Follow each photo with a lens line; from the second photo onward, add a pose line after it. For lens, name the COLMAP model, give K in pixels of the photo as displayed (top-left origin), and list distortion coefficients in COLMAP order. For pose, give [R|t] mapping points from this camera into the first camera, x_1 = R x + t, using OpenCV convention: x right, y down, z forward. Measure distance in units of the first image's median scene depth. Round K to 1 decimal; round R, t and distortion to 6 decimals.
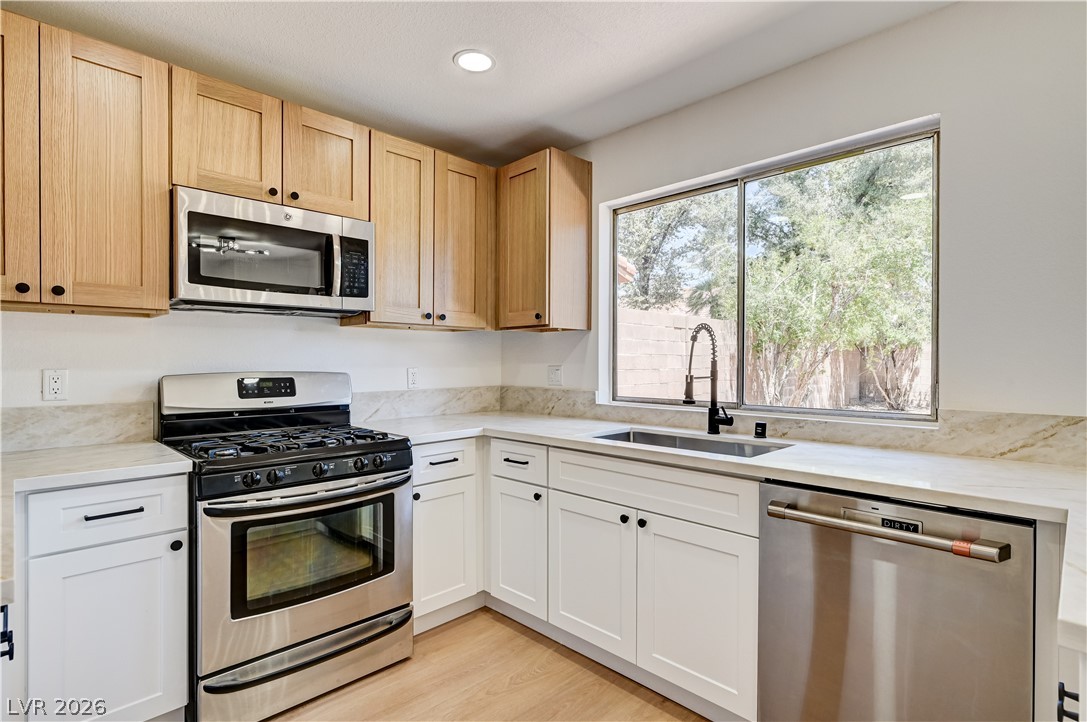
lens RADIAL K [[535.1, 0, 550.5], [0, 535.1, 365.1], [0, 0, 1]] dist [-0.001622, 0.000443]
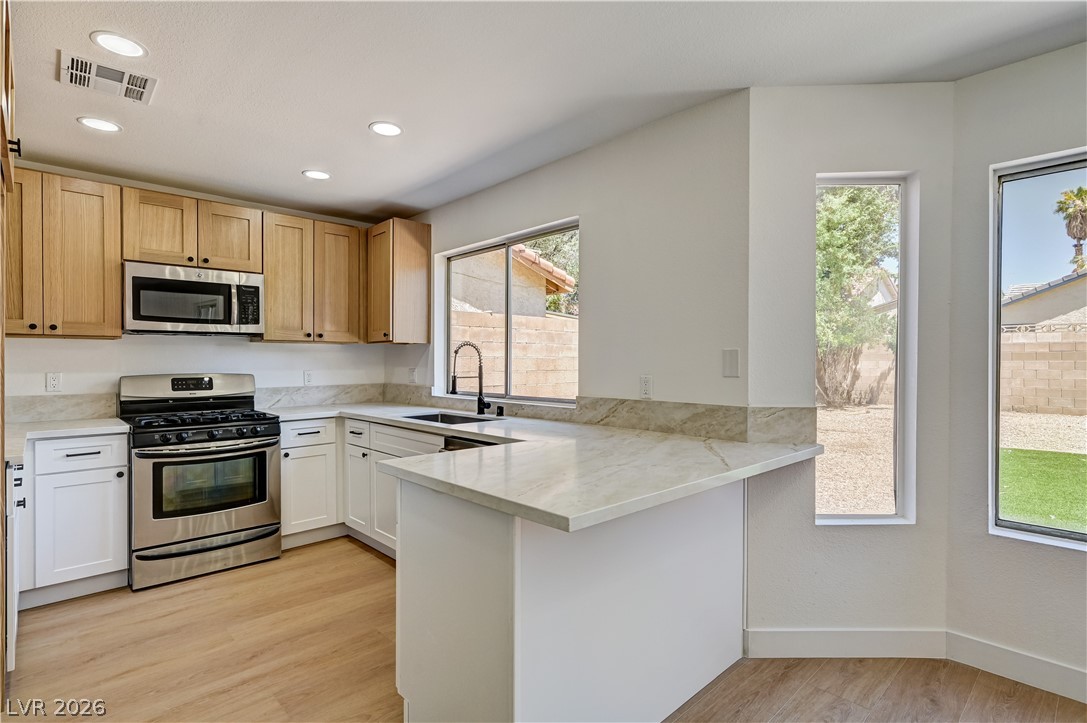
lens RADIAL K [[535.1, 0, 550.5], [0, 535.1, 365.6], [0, 0, 1]] dist [-0.001622, 0.000443]
pose [[0.999703, -0.001855, -0.024288, 0.556782], [0.001878, 0.999998, 0.000937, -0.010735], [0.024286, -0.000982, 0.999705, -0.526859]]
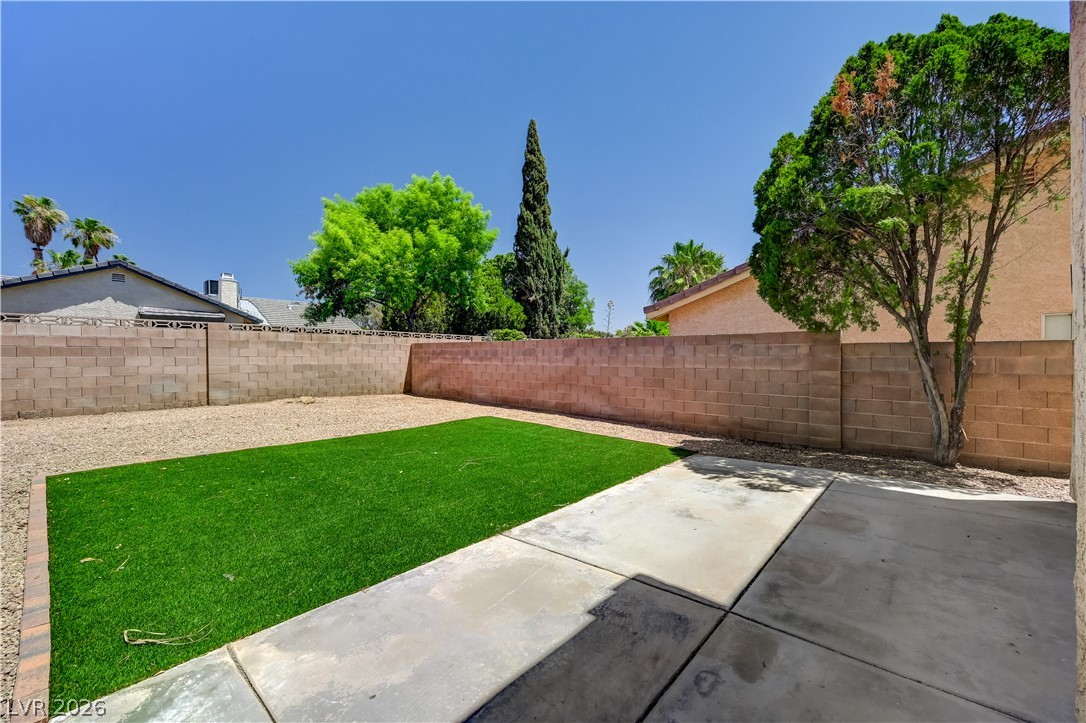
lens RADIAL K [[436.7, 0, 545.0], [0, 436.7, 362.1], [0, 0, 1]] dist [-0.000512, -0.000123]
pose [[-0.057745, -0.010909, 0.998272, 1.255626], [0.007383, 0.999908, 0.011354, -0.010404], [-0.998304, 0.008026, -0.057659, 0.864149]]
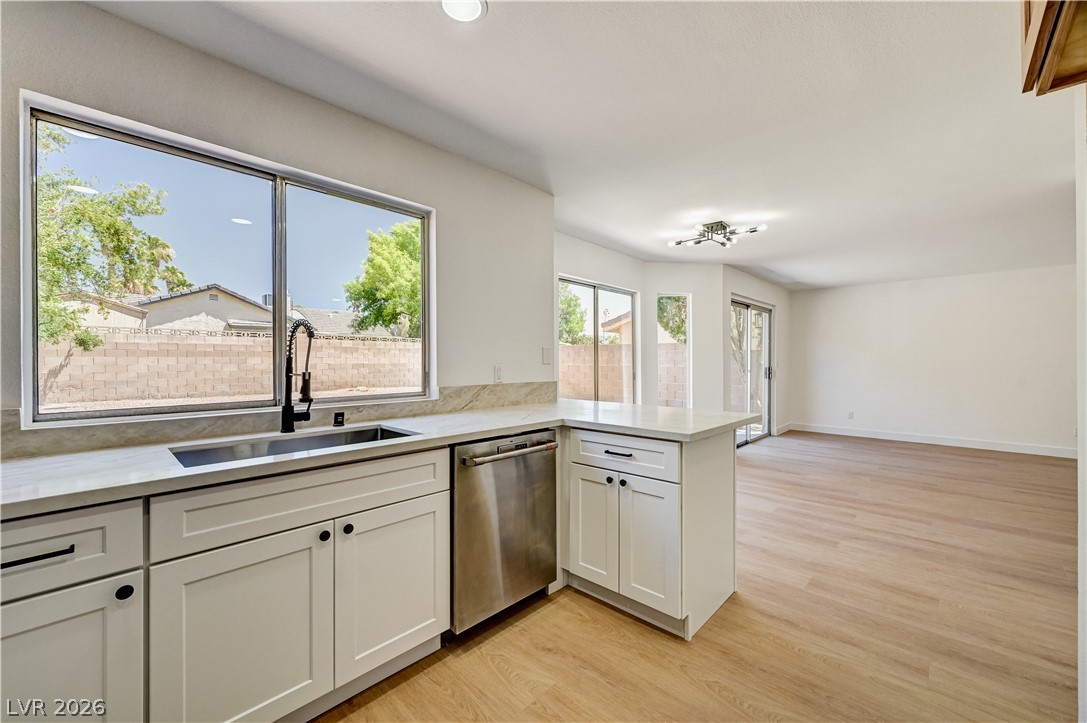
lens RADIAL K [[430.1, 0, 543.5], [0, 430.1, 361.5], [0, 0, 1]] dist [0.000515, 0.000140]
pose [[-0.022426, -0.005525, 0.999733, -0.507112], [0.004756, 0.999973, 0.005633, -0.003001], [-0.999737, 0.004881, -0.022399, 0.569886]]
